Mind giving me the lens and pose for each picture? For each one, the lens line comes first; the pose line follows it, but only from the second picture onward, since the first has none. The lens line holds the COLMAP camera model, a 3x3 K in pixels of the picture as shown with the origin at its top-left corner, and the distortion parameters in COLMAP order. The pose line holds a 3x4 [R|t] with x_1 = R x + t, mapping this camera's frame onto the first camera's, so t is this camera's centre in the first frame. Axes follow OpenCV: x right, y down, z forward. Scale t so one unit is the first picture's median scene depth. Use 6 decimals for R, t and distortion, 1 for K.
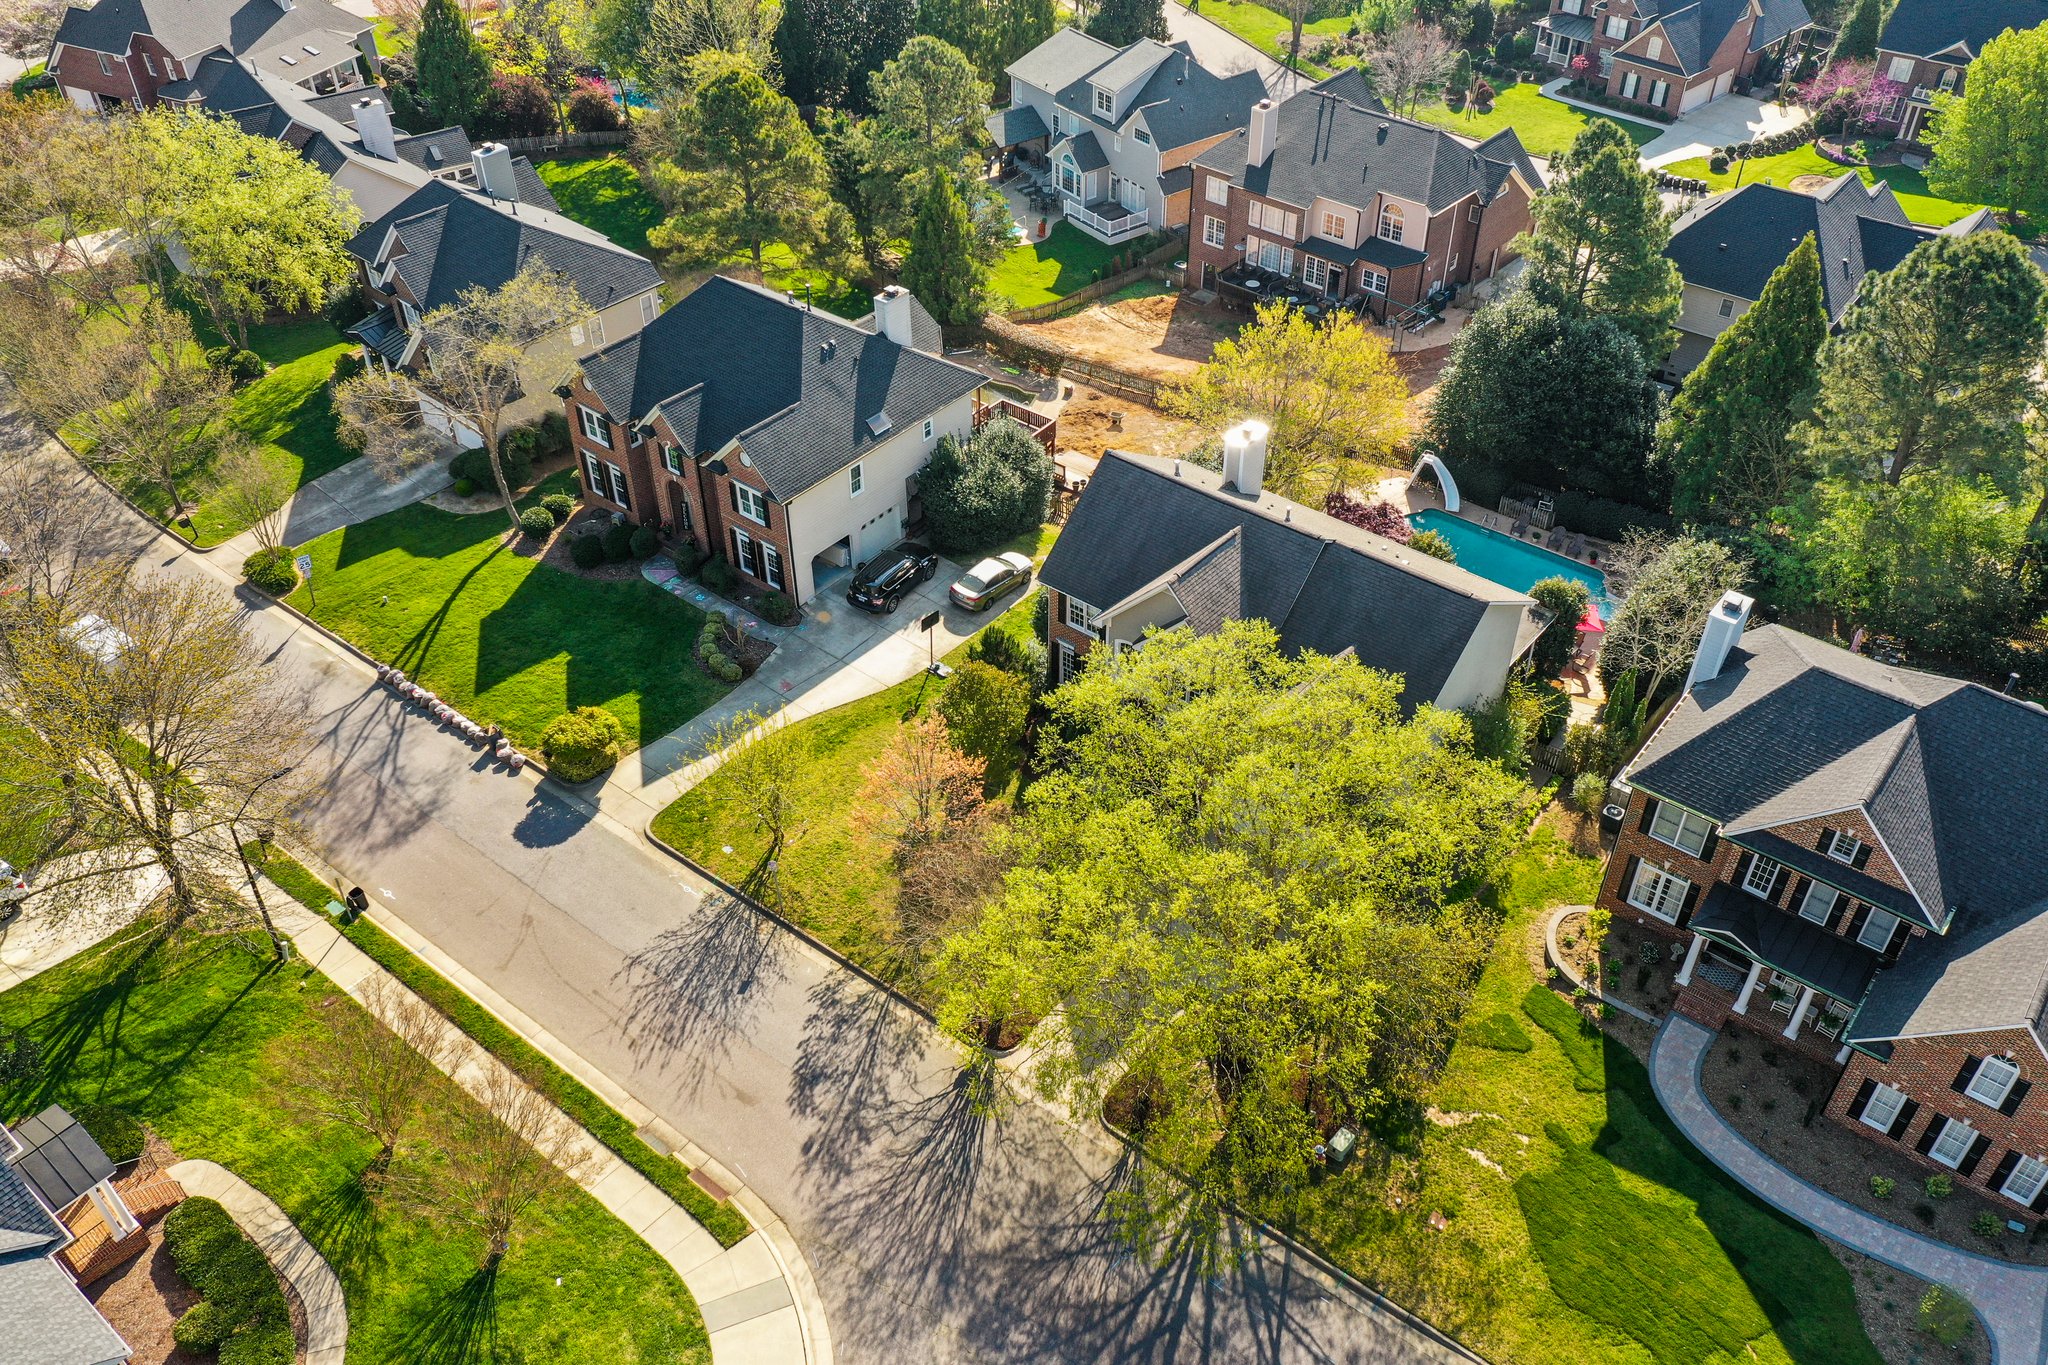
lens RADIAL K [[1626.2, 0, 1022.9], [0, 1626.2, 683.0], [0, 0, 1]] dist [-0.004719, 0.011638]
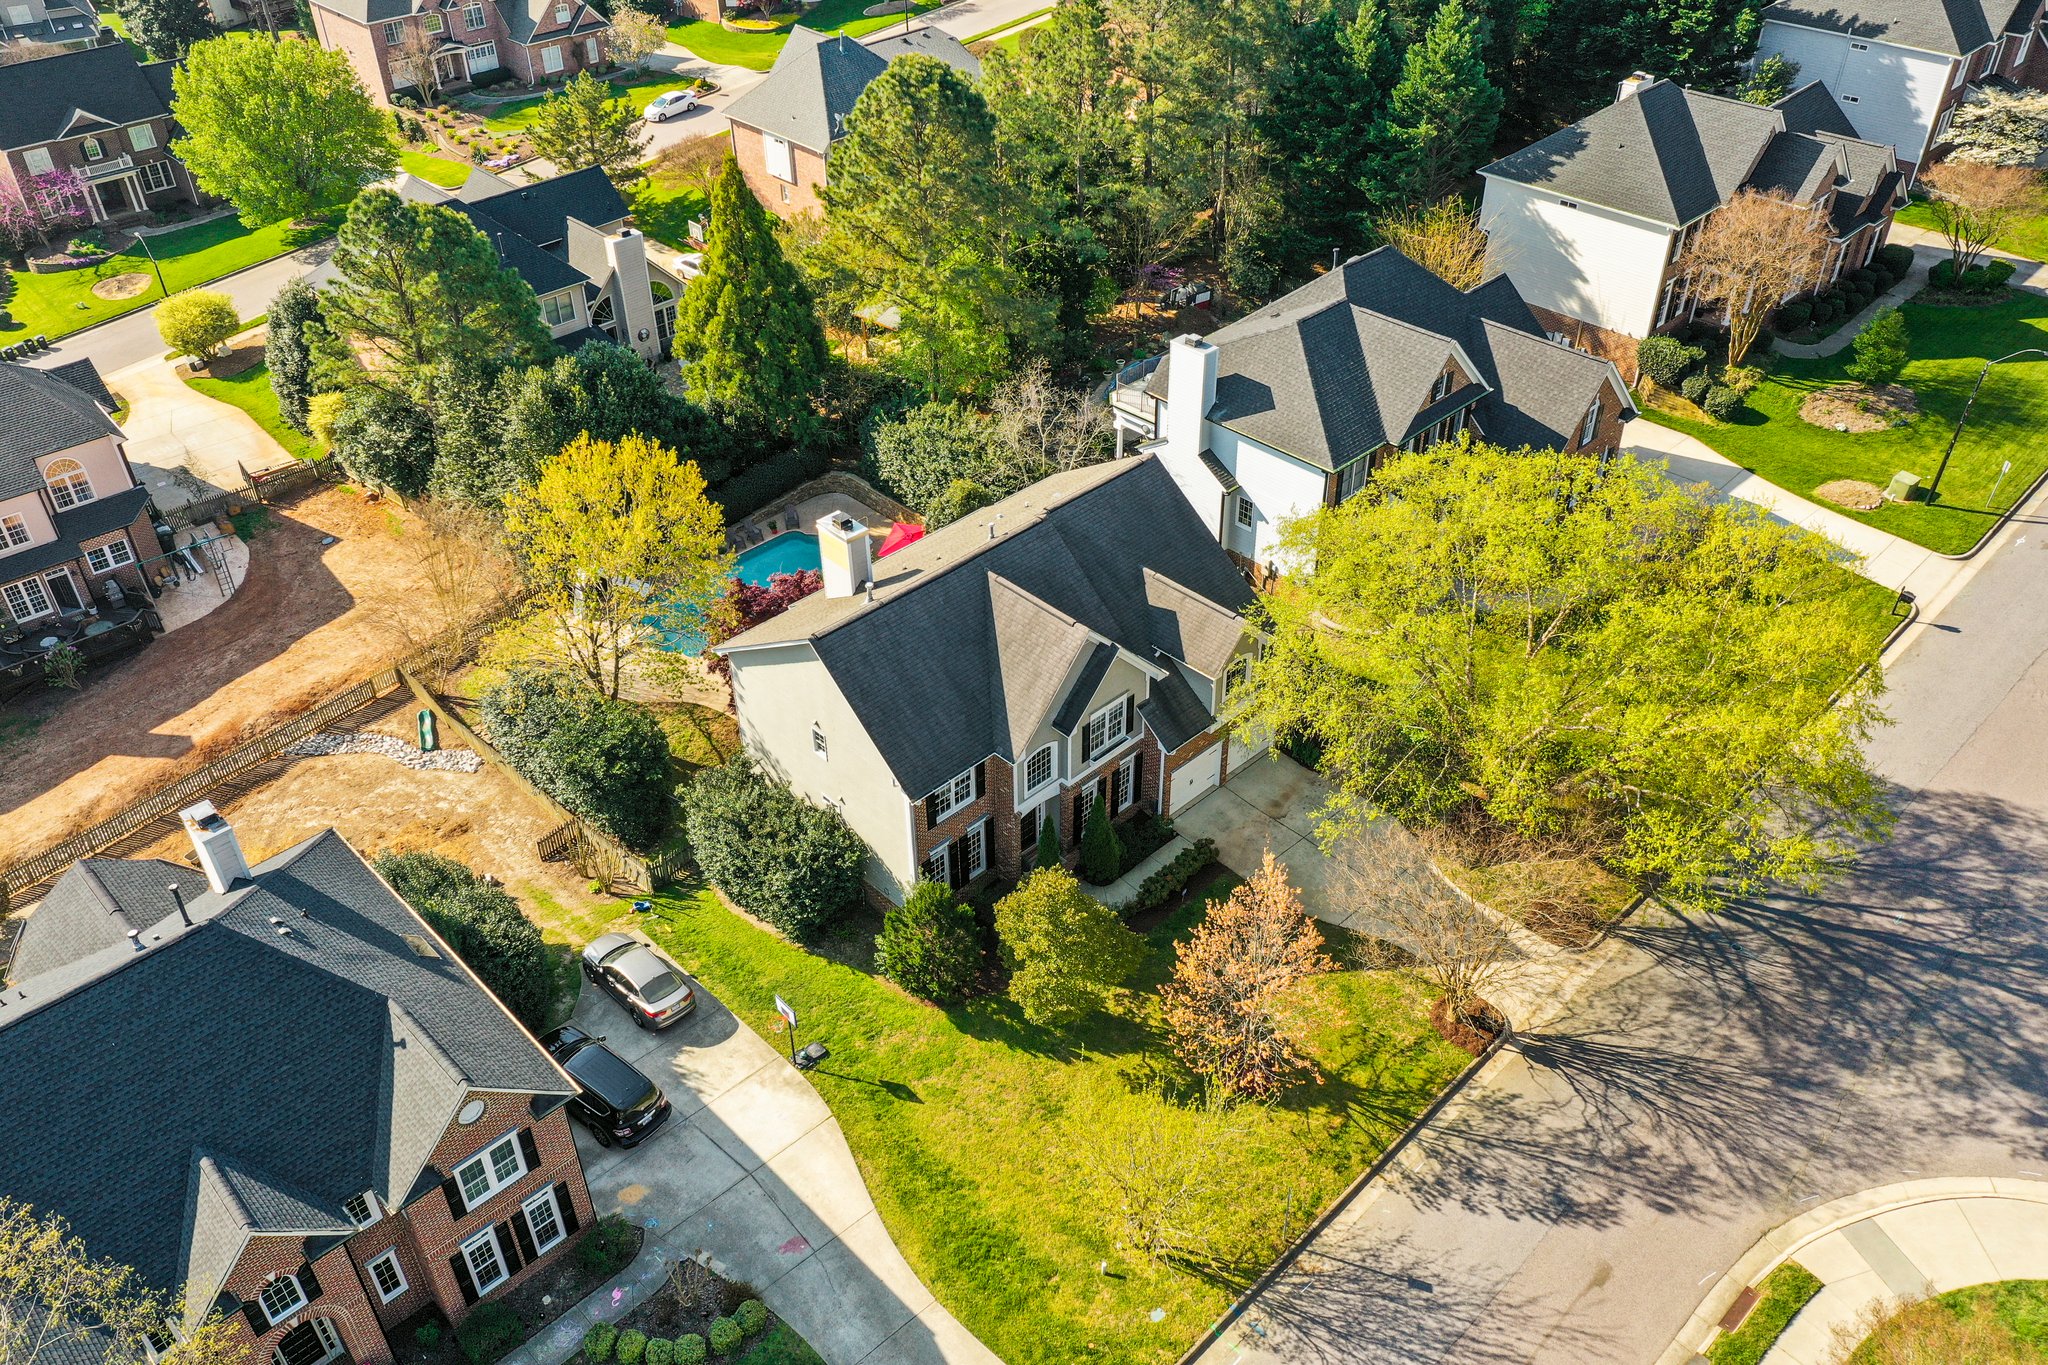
lens RADIAL K [[1626.2, 0, 1024.7], [0, 1626.2, 681.6], [0, 0, 1]] dist [-0.004719, 0.011638]
pose [[0.116678, -0.589345, 0.799412, -0.661577], [0.640768, 0.659649, 0.392785, -0.431662], [-0.758817, 0.466408, 0.454600, 0.697376]]
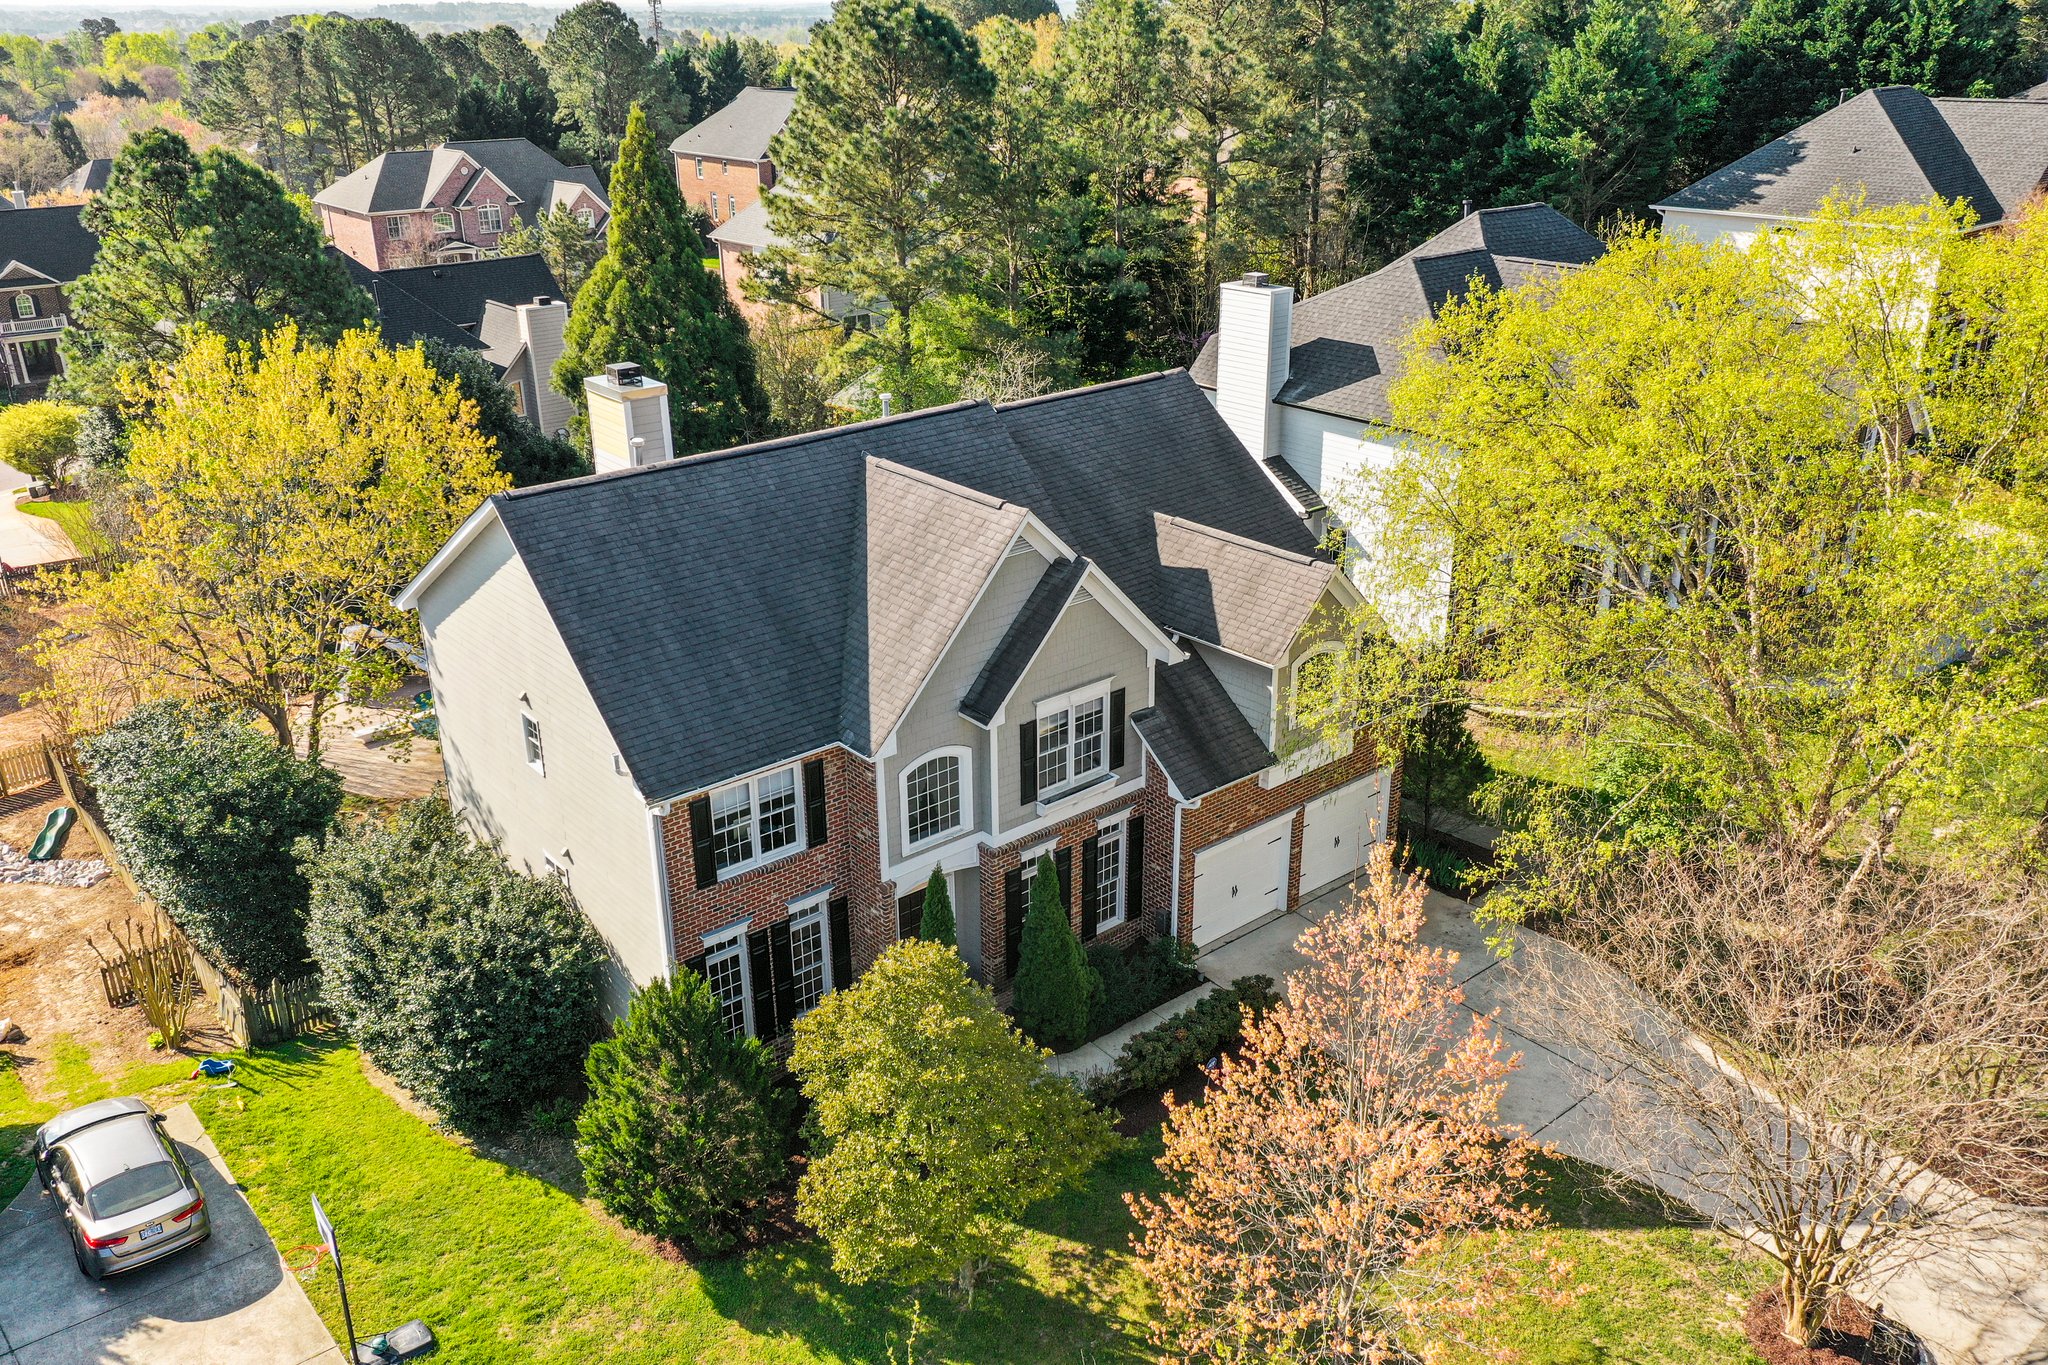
lens RADIAL K [[1626.2, 0, 1025.5], [0, 1626.2, 682.0], [0, 0, 1]] dist [-0.004719, 0.011638]
pose [[0.185981, -0.364465, 0.912456, -0.360376], [0.630650, 0.756404, 0.173590, -0.108448], [-0.753453, 0.543156, 0.370527, 0.926422]]
